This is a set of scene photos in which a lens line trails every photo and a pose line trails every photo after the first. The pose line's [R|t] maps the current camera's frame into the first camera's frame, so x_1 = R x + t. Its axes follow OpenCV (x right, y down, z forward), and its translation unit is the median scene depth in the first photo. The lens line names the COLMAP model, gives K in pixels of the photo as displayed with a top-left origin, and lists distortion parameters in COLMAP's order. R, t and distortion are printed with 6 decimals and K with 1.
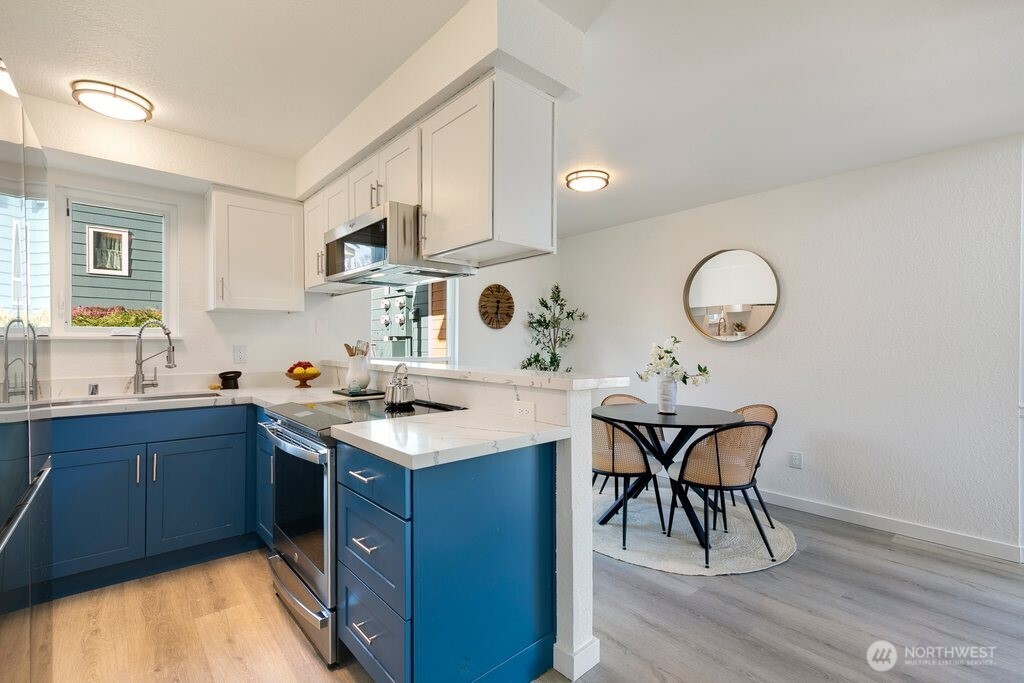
lens RADIAL K [[460.0, 0, 512.0], [0, 460.0, 347.5], [0, 0, 1]] dist [0.008470, -0.000258]
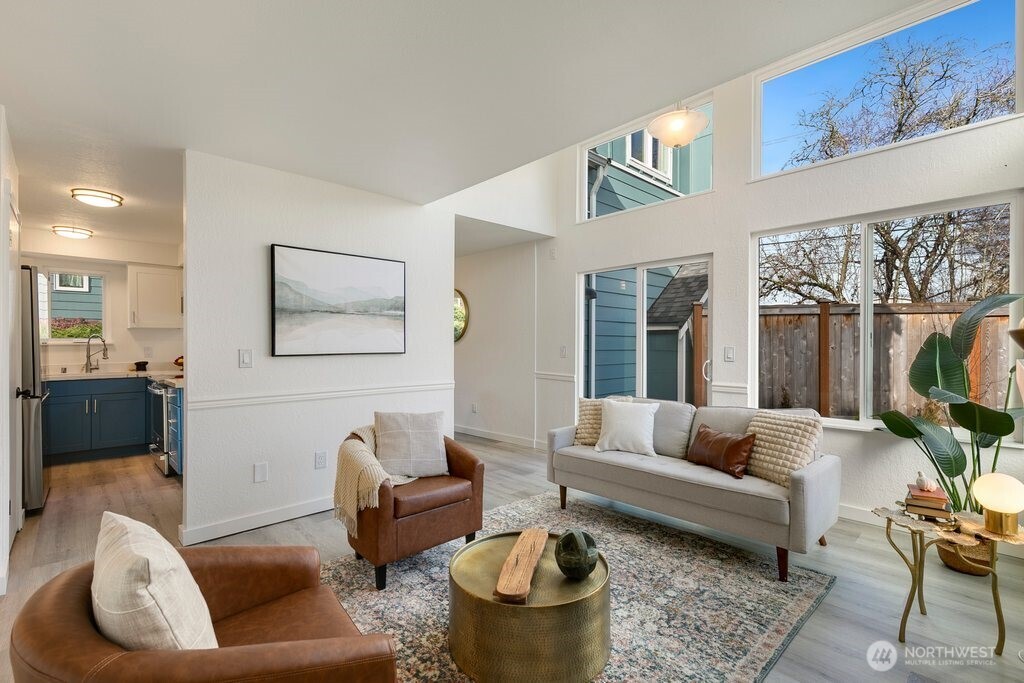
lens RADIAL K [[460.0, 0, 512.0], [0, 460.0, 347.5], [0, 0, 1]] dist [0.008470, -0.000258]
pose [[0.999128, -0.007749, 0.041028, 0.524905], [0.007679, 0.999969, 0.001886, 0.003051], [-0.041042, -0.001569, 0.999156, -0.597451]]
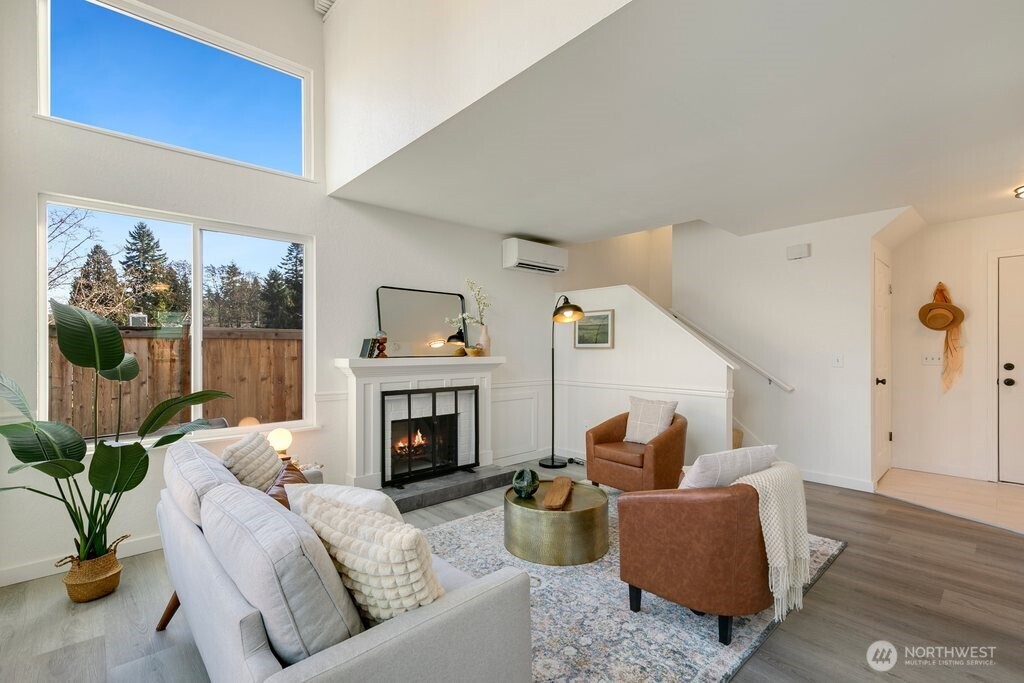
lens RADIAL K [[460.0, 0, 512.0], [0, 460.0, 347.5], [0, 0, 1]] dist [0.008470, -0.000258]
pose [[-0.999370, -0.005138, -0.035116, 0.638715], [-0.005277, 0.999979, 0.003844, -0.007120], [0.035096, 0.004027, -0.999376, 0.446221]]
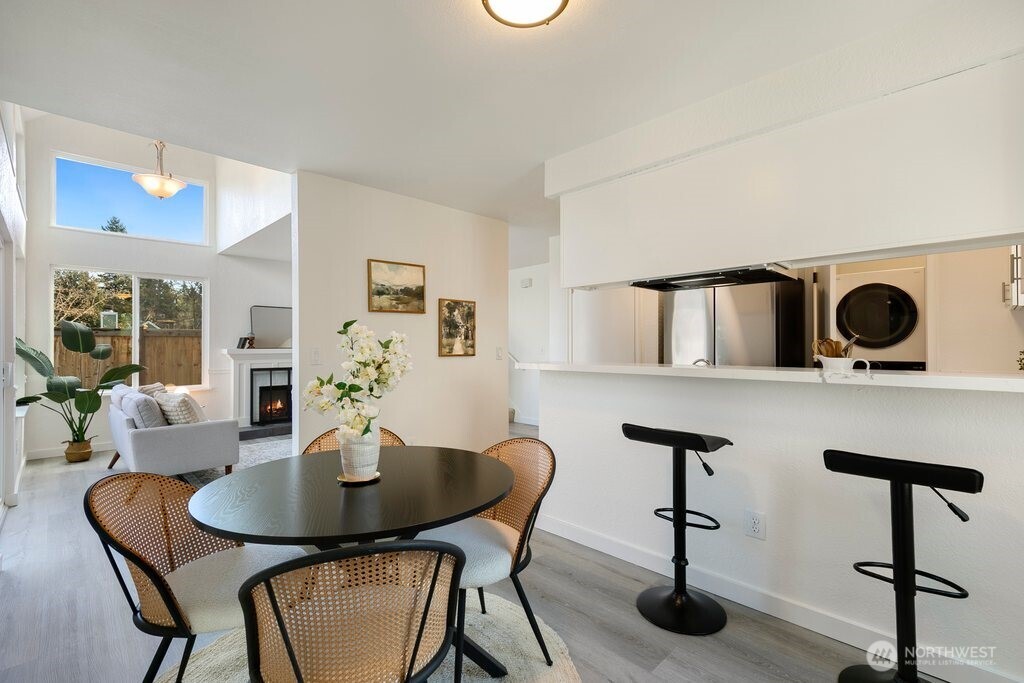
lens RADIAL K [[464.8, 0, 512.0], [0, 464.8, 341.5], [0, 0, 1]] dist [0.008438, 0.000008]
pose [[-0.997941, -0.004557, -0.063976, 0.165482], [-0.004637, 0.999989, 0.001099, -0.011336], [0.063971, 0.001393, -0.997951, 1.047777]]
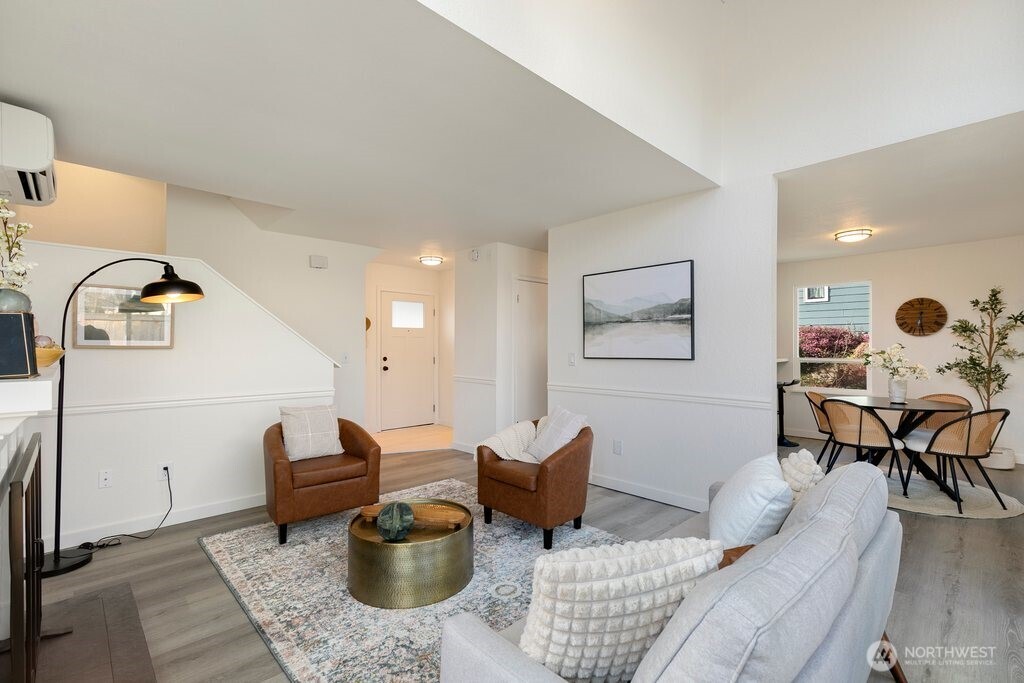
lens RADIAL K [[460.0, 0, 512.0], [0, 460.0, 347.5], [0, 0, 1]] dist [0.008470, -0.000258]
pose [[0.052581, -0.004583, -0.998606, 1.102944], [-0.004041, 0.999980, -0.004802, -0.001924], [0.998608, 0.004288, 0.052562, -0.098644]]
